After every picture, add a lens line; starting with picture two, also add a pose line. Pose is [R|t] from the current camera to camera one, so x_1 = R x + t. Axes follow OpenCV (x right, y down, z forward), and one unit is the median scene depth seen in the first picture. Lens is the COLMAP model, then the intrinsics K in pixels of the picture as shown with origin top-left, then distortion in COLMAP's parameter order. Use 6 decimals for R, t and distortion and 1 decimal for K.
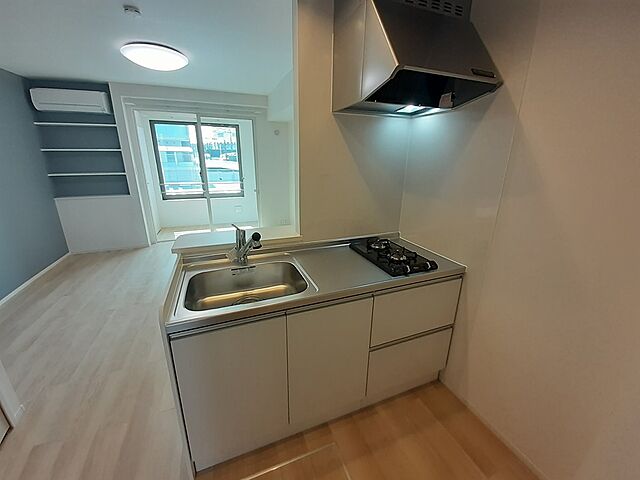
lens RADIAL K [[254.7, 0, 319.0], [0, 254.7, 237.1], [0, 0, 1]] dist [-0.006604, -0.004811]
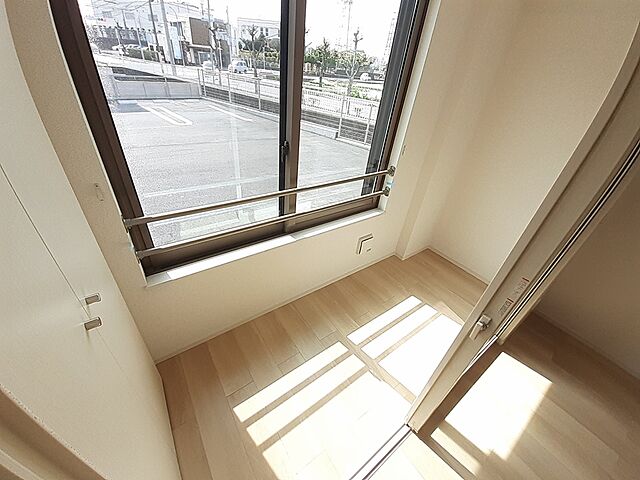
lens RADIAL K [[254.7, 0, 316.0], [0, 254.7, 234.7], [0, 0, 1]] dist [-0.006604, -0.004811]
pose [[0.969984, -0.071641, 0.232376, -0.695283], [0.001811, 0.957718, 0.287704, -0.334713], [-0.243162, -0.278648, 0.929101, 1.023321]]
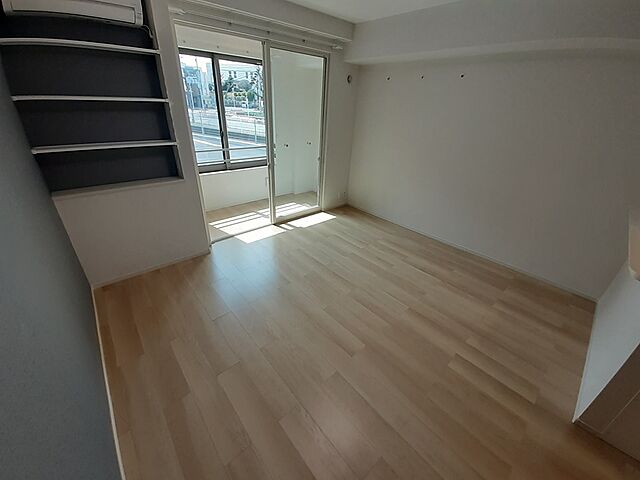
lens RADIAL K [[254.7, 0, 318.1], [0, 254.7, 235.9], [0, 0, 1]] dist [-0.006604, -0.004811]
pose [[0.939649, -0.135057, 0.314356, -0.661750], [0.075453, 0.977971, 0.194627, -0.128446], [-0.333717, -0.159162, 0.929140, 0.301914]]
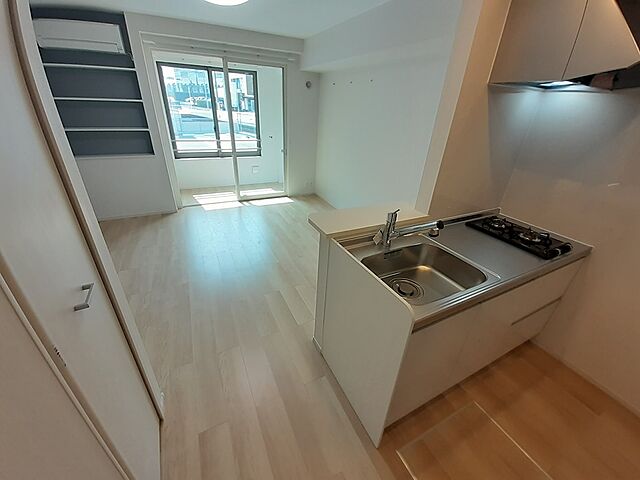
lens RADIAL K [[254.7, 0, 317.5], [0, 254.7, 238.1], [0, 0, 1]] dist [-0.006604, -0.004811]
pose [[0.995944, -0.007556, 0.089654, -0.260437], [-0.008215, 0.984667, 0.174250, -0.038280], [-0.089596, -0.174280, 0.980612, 0.023043]]
